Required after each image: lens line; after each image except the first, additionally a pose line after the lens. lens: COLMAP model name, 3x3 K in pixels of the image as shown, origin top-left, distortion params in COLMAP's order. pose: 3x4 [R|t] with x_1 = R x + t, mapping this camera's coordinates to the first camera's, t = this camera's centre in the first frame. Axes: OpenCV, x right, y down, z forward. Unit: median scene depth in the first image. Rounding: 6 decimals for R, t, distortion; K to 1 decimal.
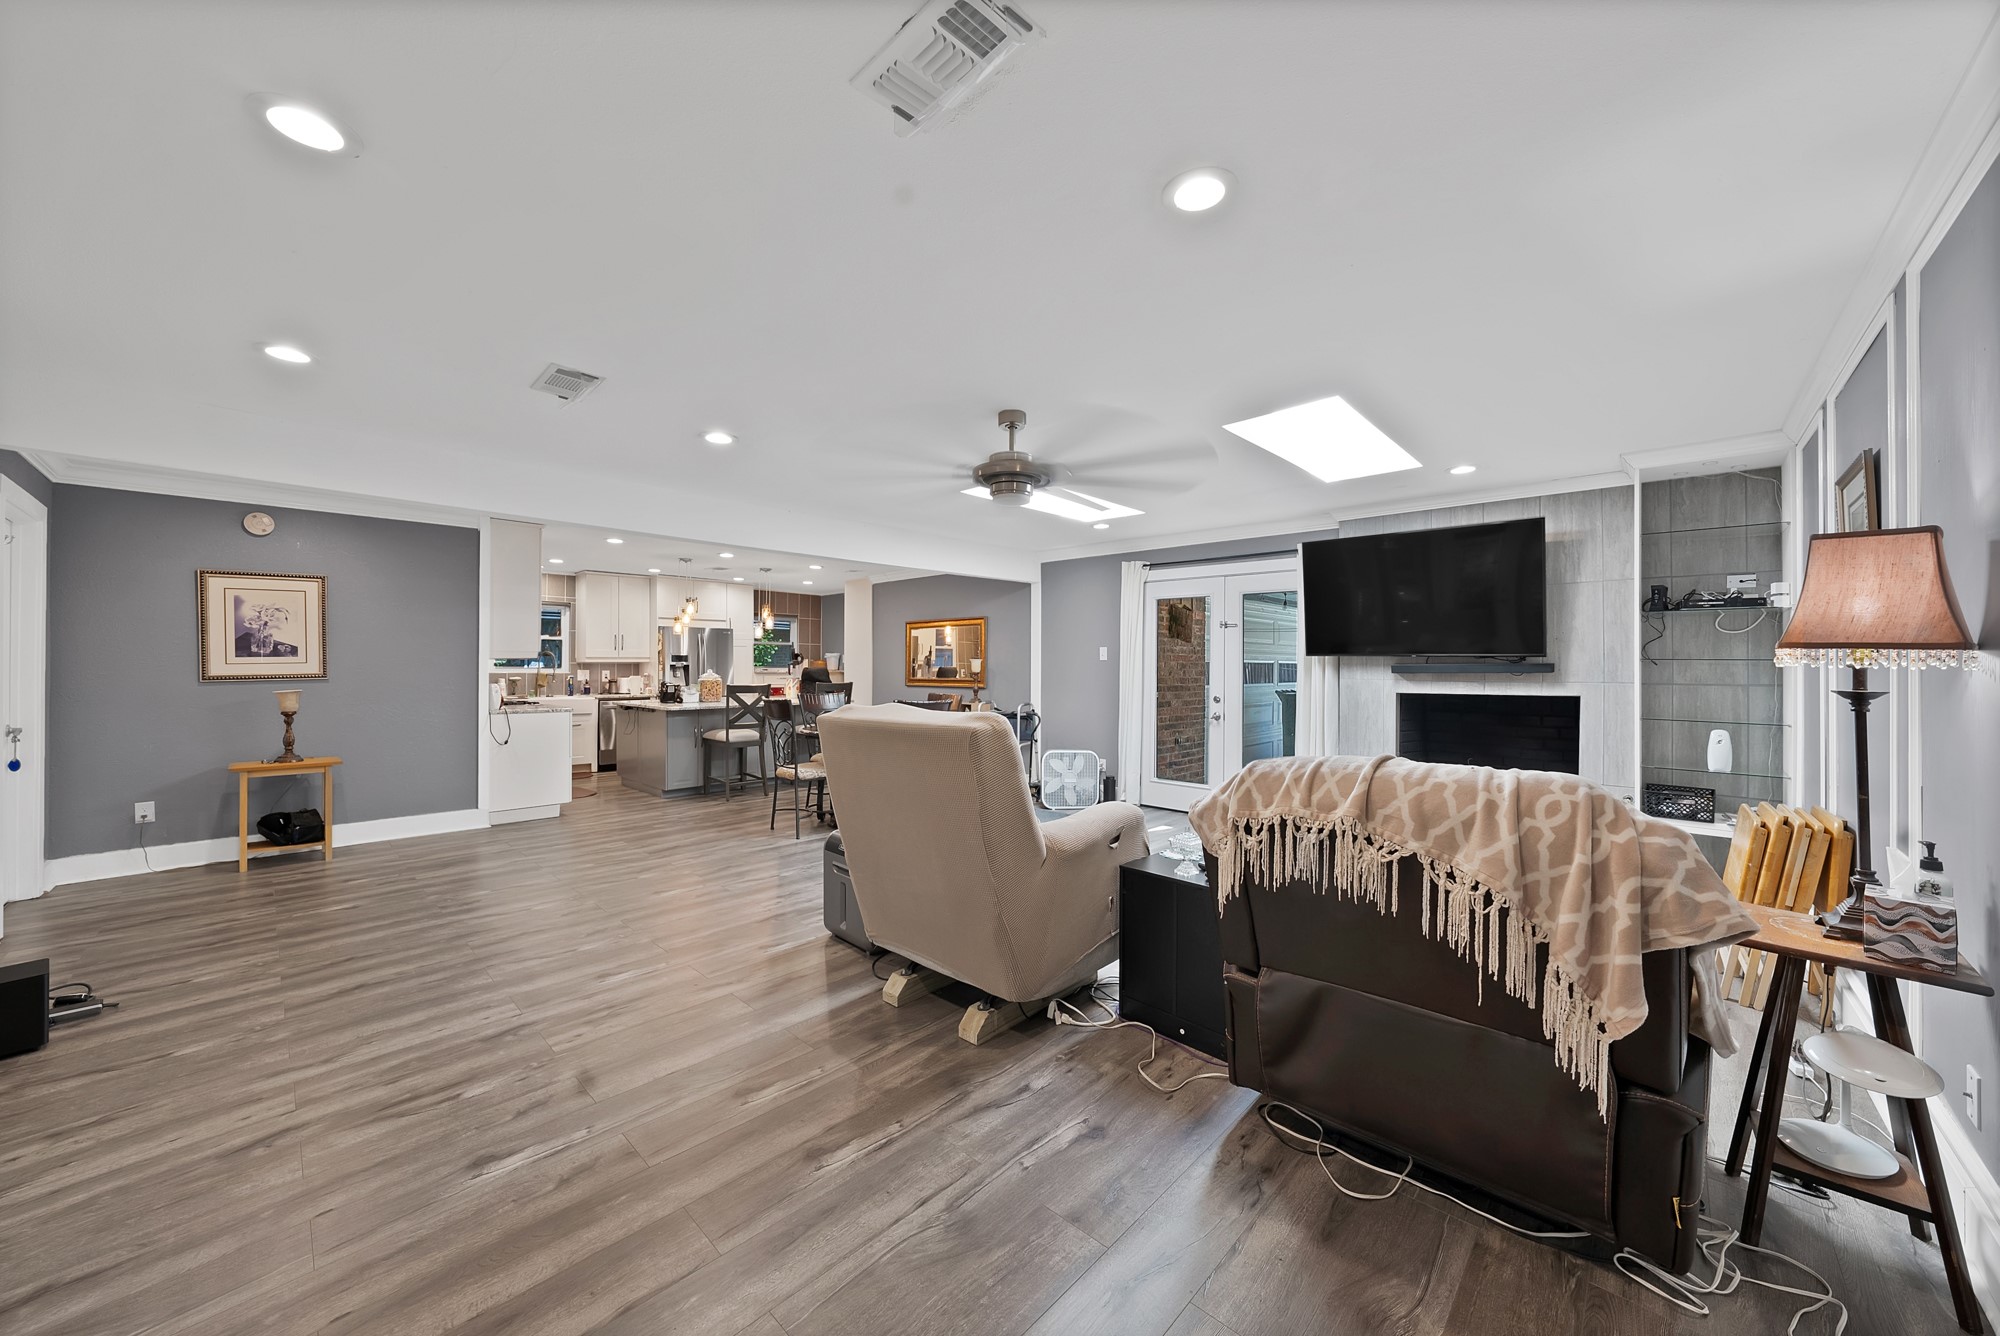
lens RADIAL K [[732.7, 0, 1011.6], [0, 732.7, 647.2], [0, 0, 1]] dist [-0.016654, 0.000264]
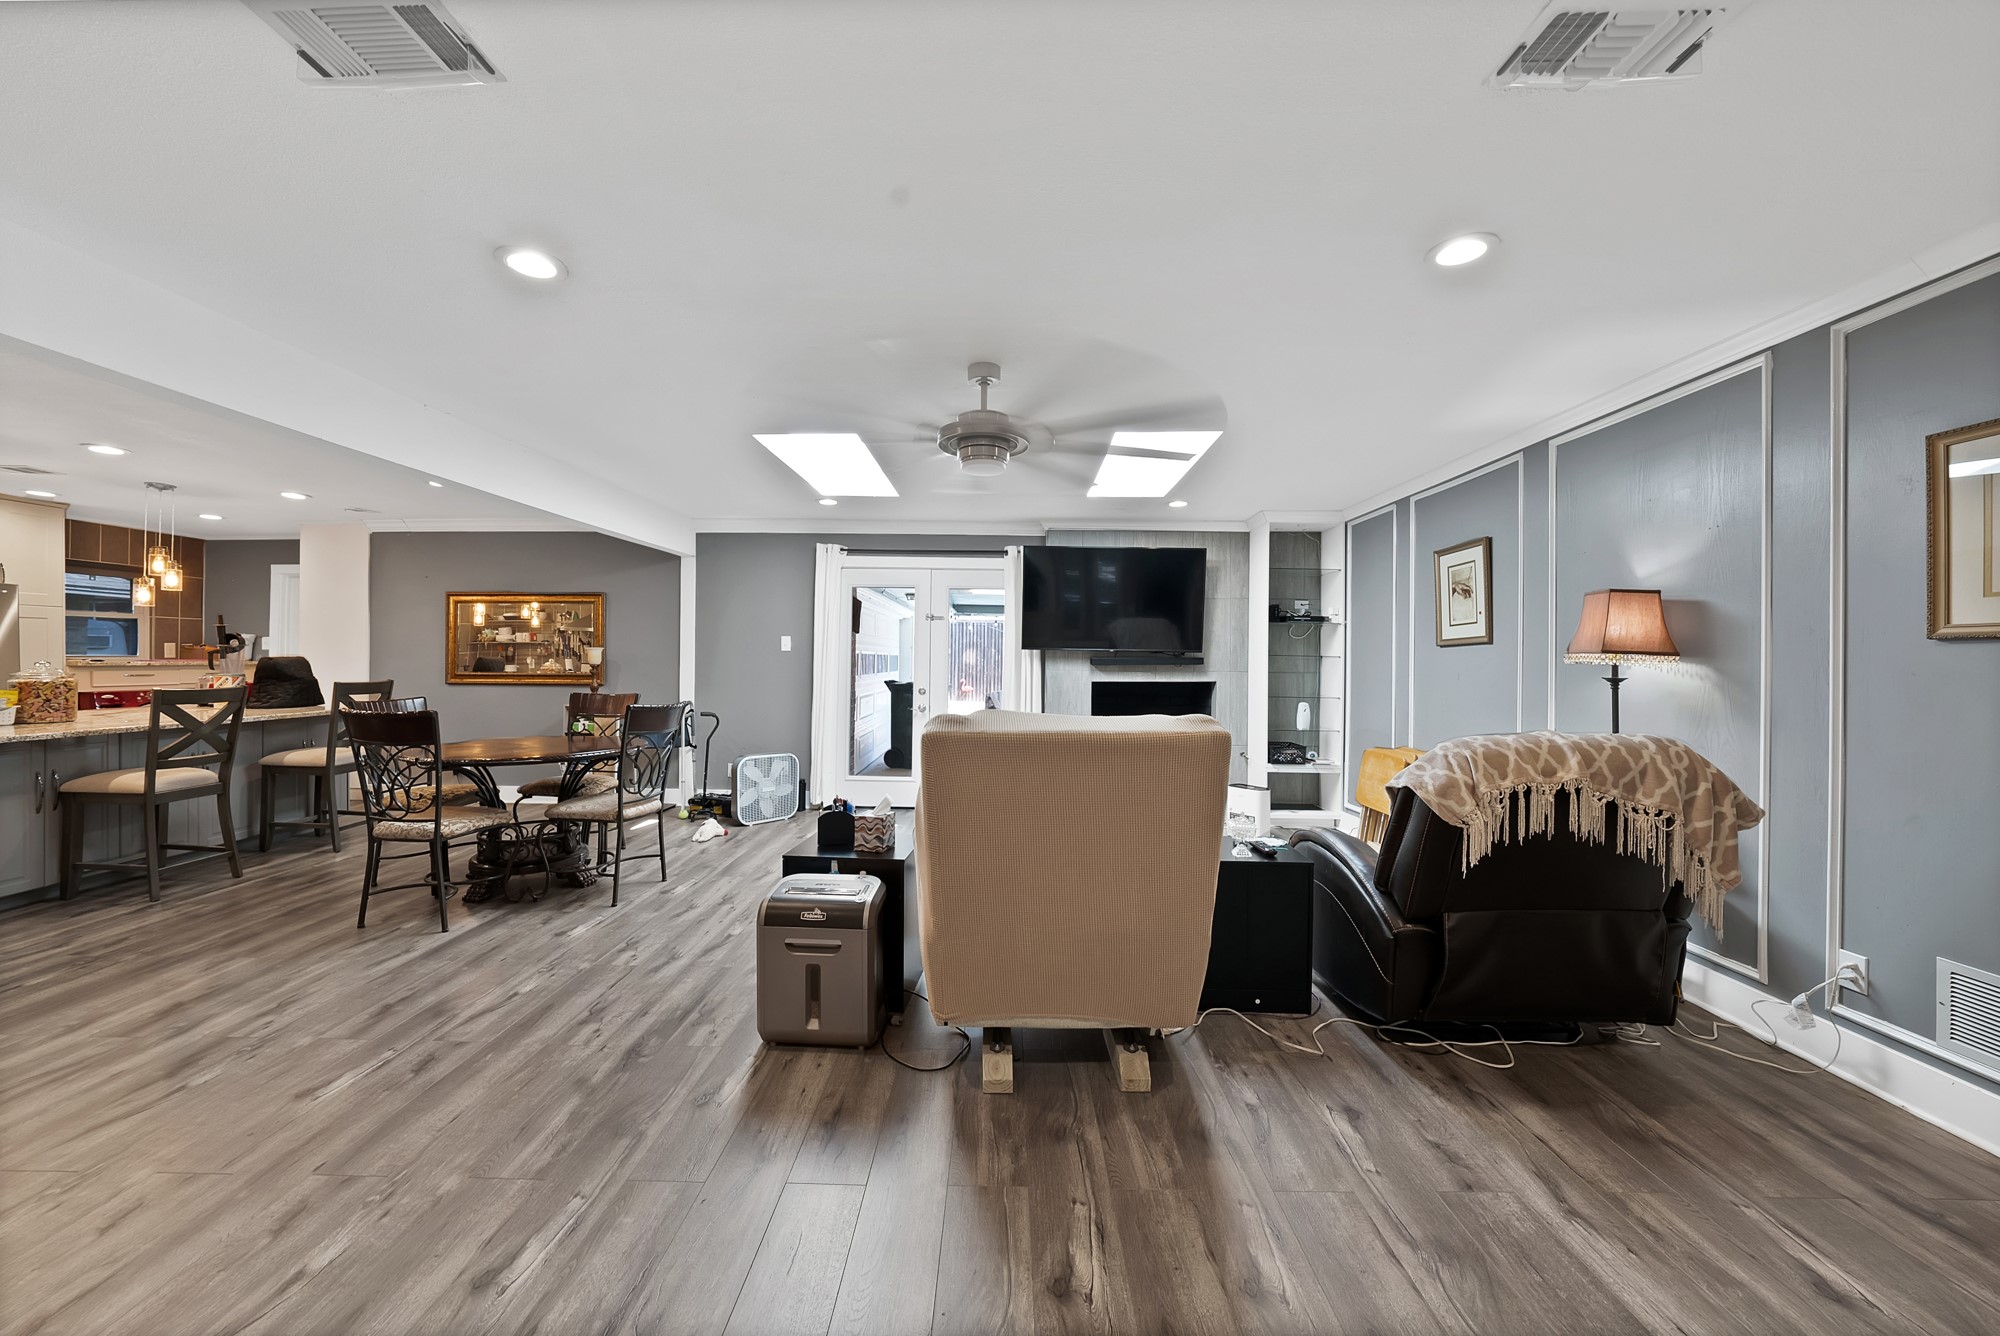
lens RADIAL K [[712.4, 0, 1016.1], [0, 712.4, 657.2], [0, 0, 1]] dist [-0.015626, 0.000395]
pose [[0.731201, 0.003942, 0.682151, -0.405786], [-0.022964, 0.999559, 0.018839, 0.004305], [-0.681776, -0.029440, 0.730969, 0.268866]]
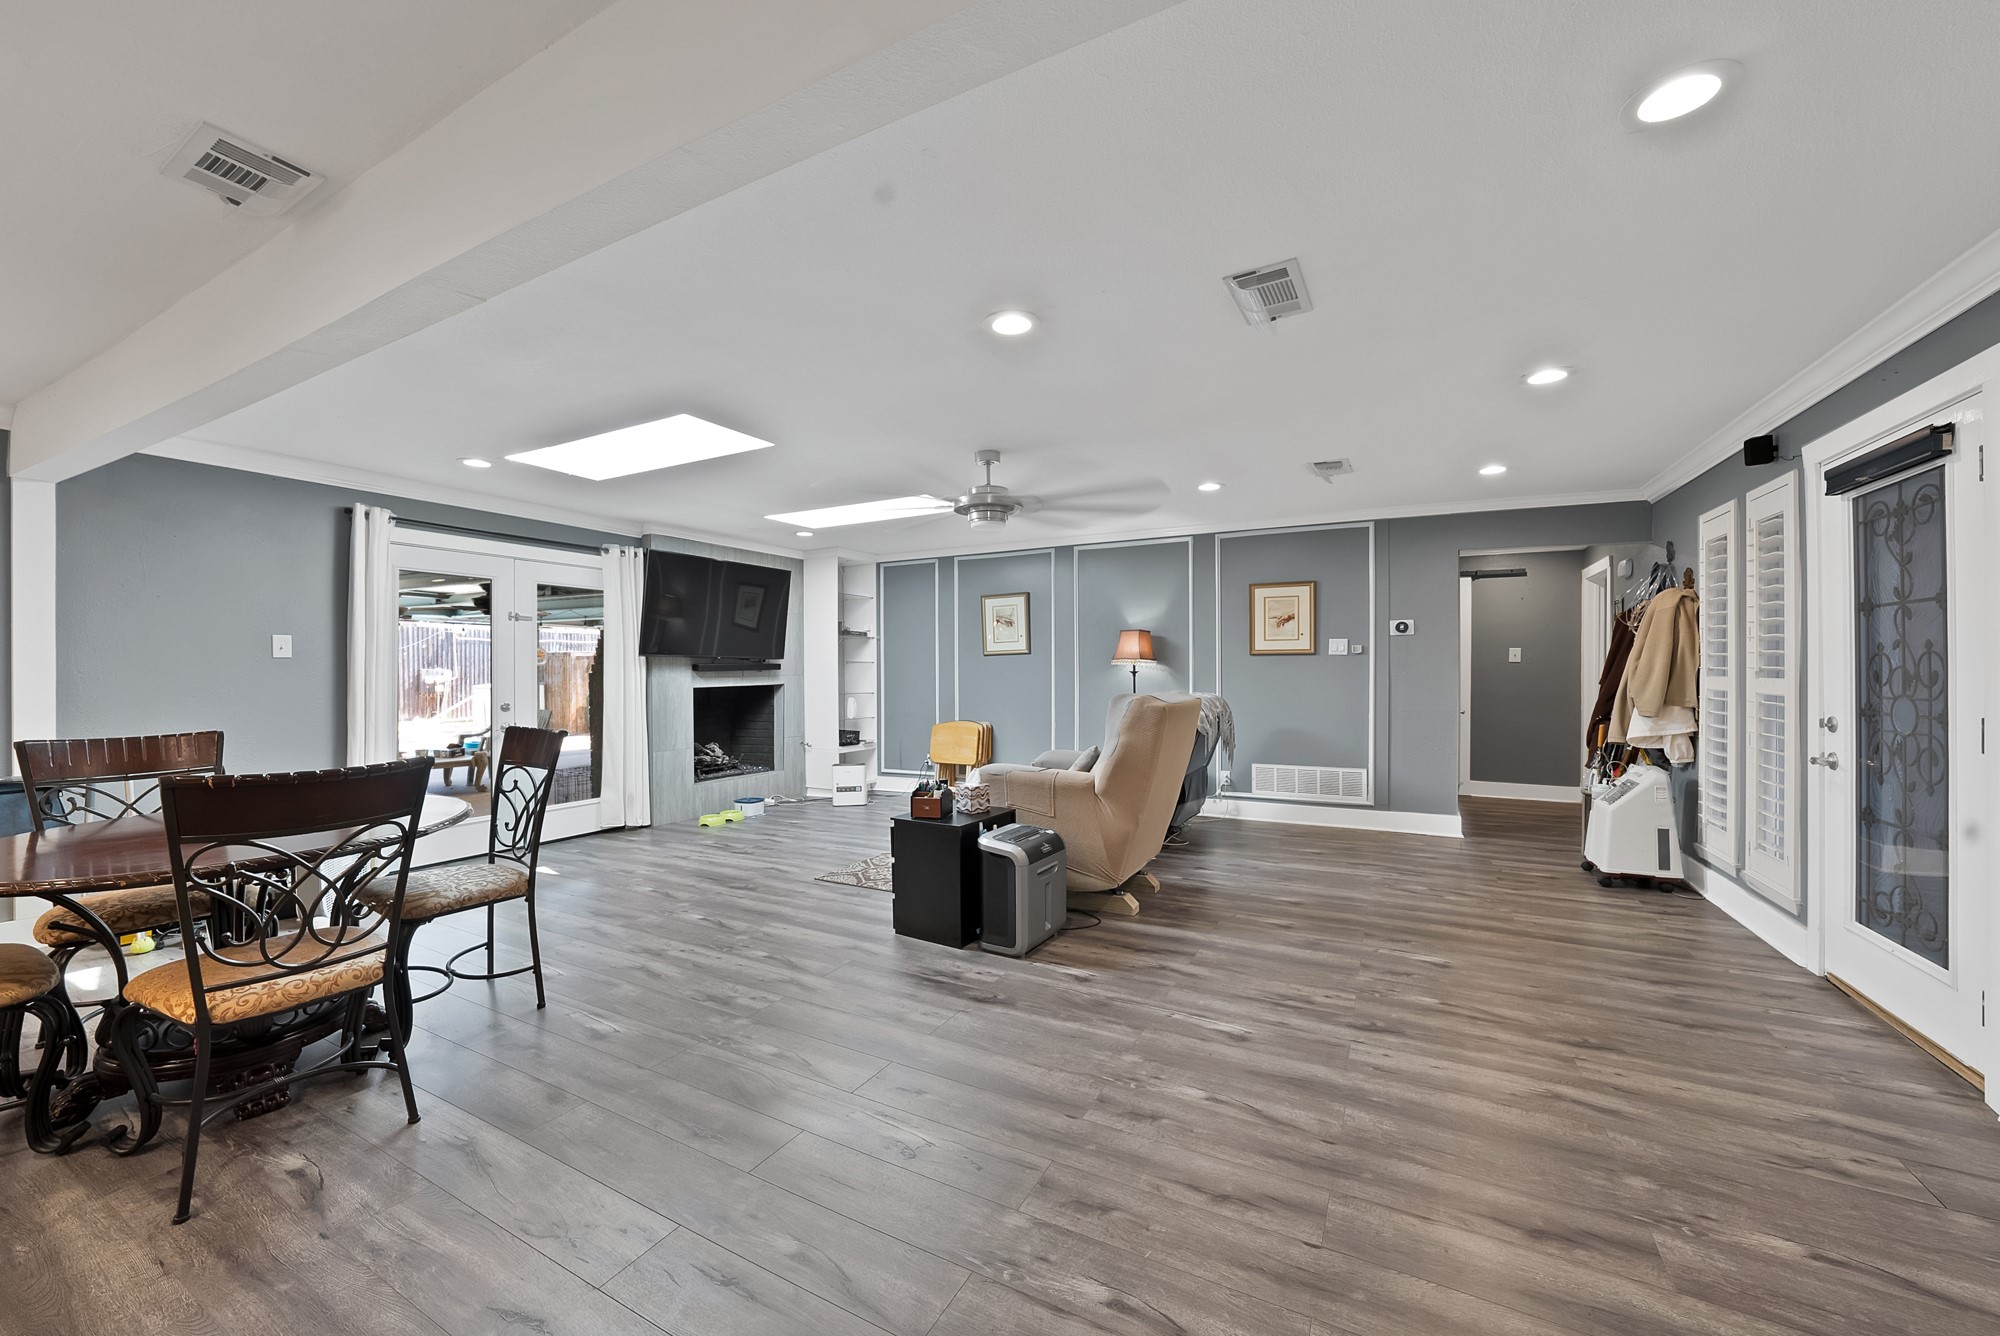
lens RADIAL K [[695.1, 0, 953.8], [0, 695.1, 667.0], [0, 0, 1]] dist [-0.011630, 0.000046]
pose [[-0.181659, -0.002816, 0.983358, -0.830047], [-0.020634, 0.999787, -0.000949, 0.023941], [-0.983145, -0.020463, -0.181678, 0.956554]]
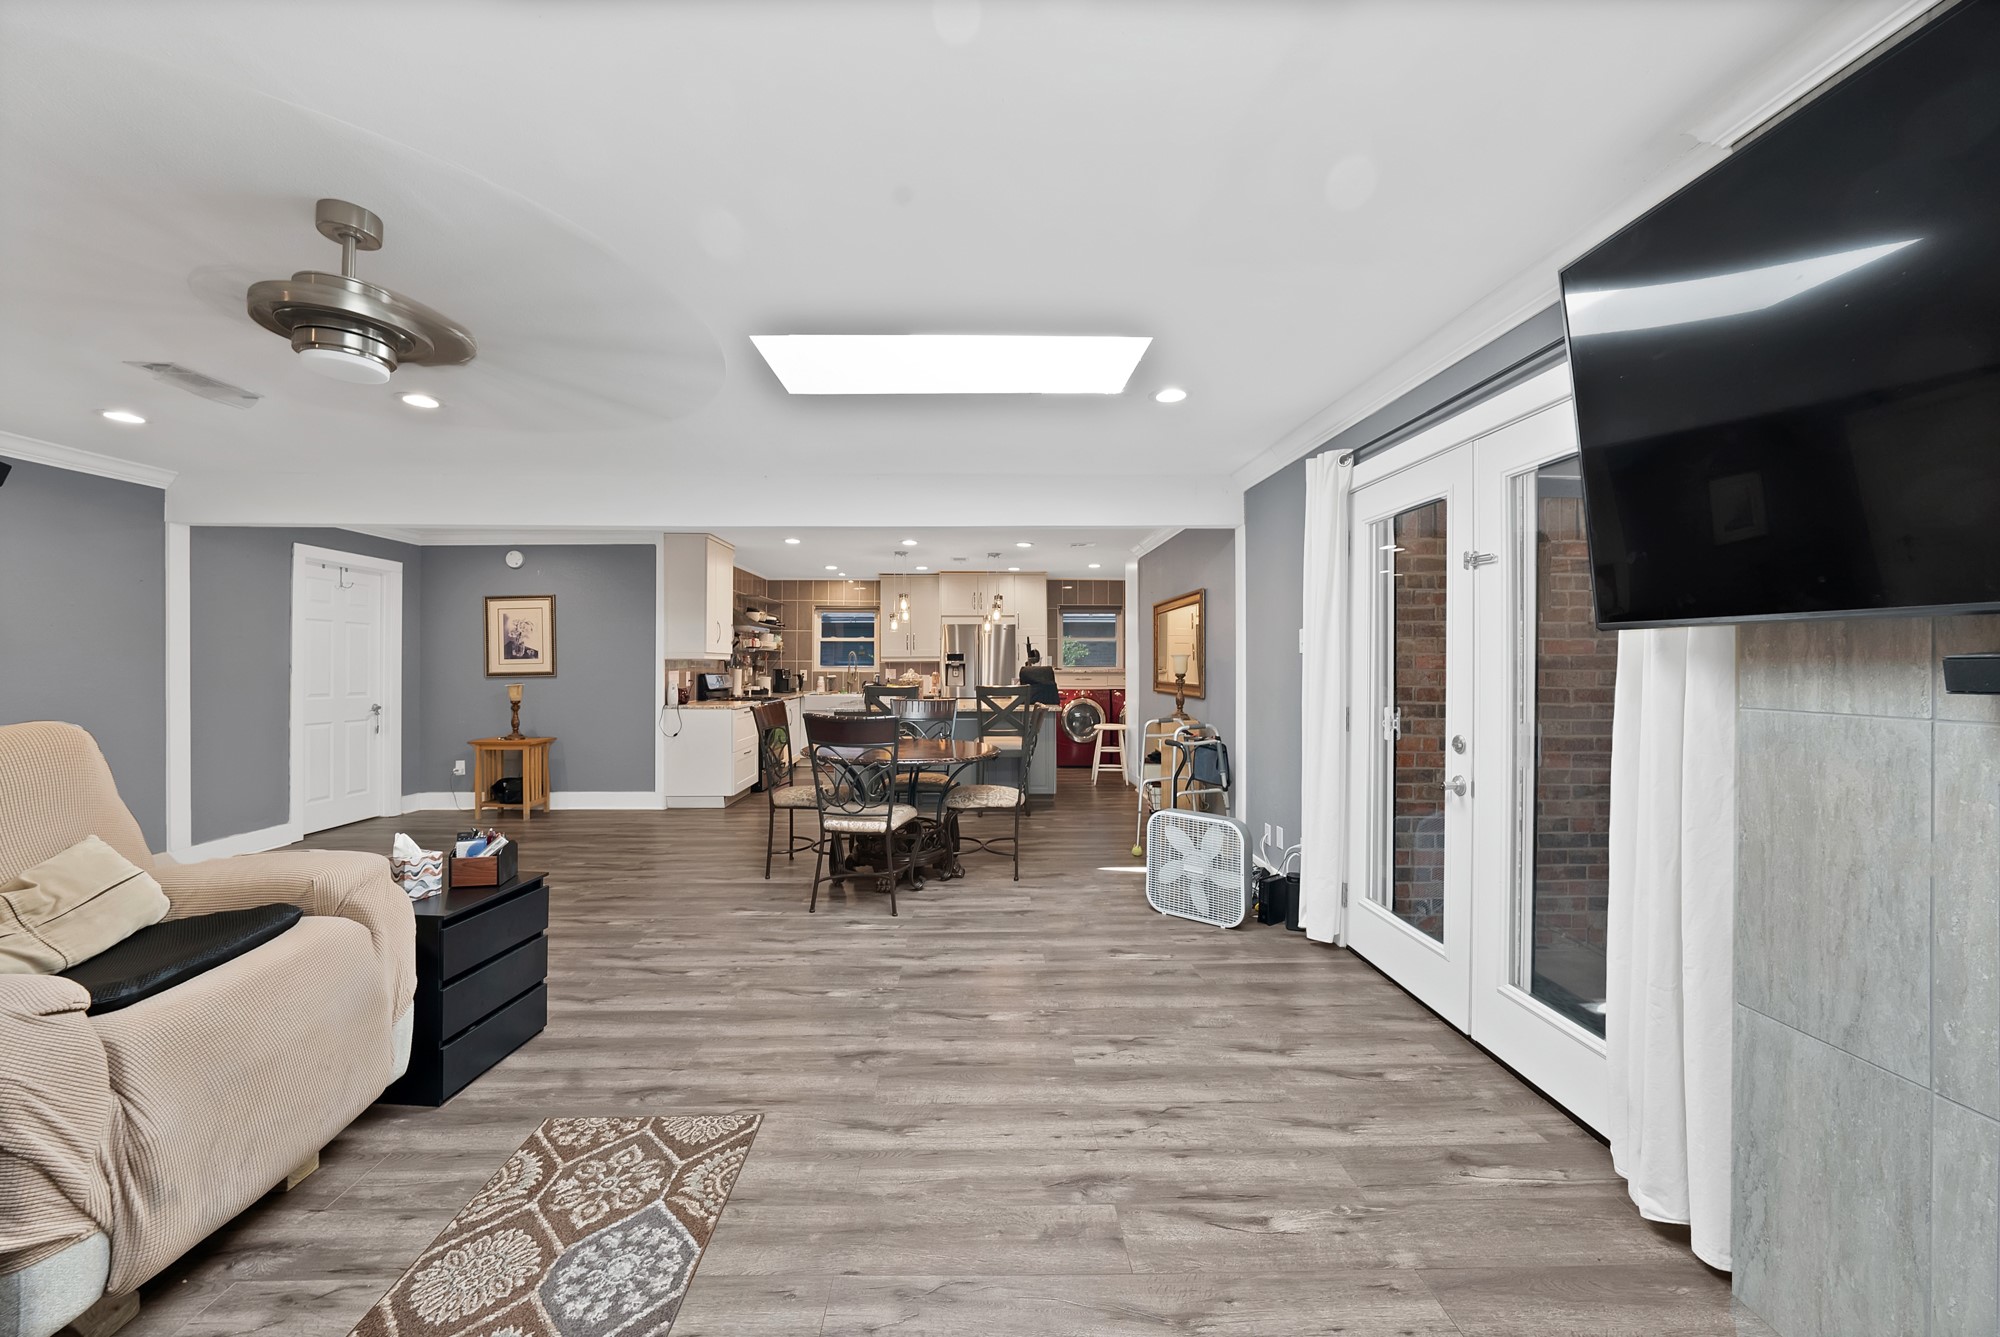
lens RADIAL K [[727.1, 0, 989.0], [0, 727.1, 660.5], [0, 0, 1]] dist [-0.016739, 0.000148]
pose [[0.692663, -0.006335, -0.721234, 0.536882], [0.019812, 0.999751, 0.010246, 0.020425], [0.720990, -0.021386, 0.692616, 0.730018]]
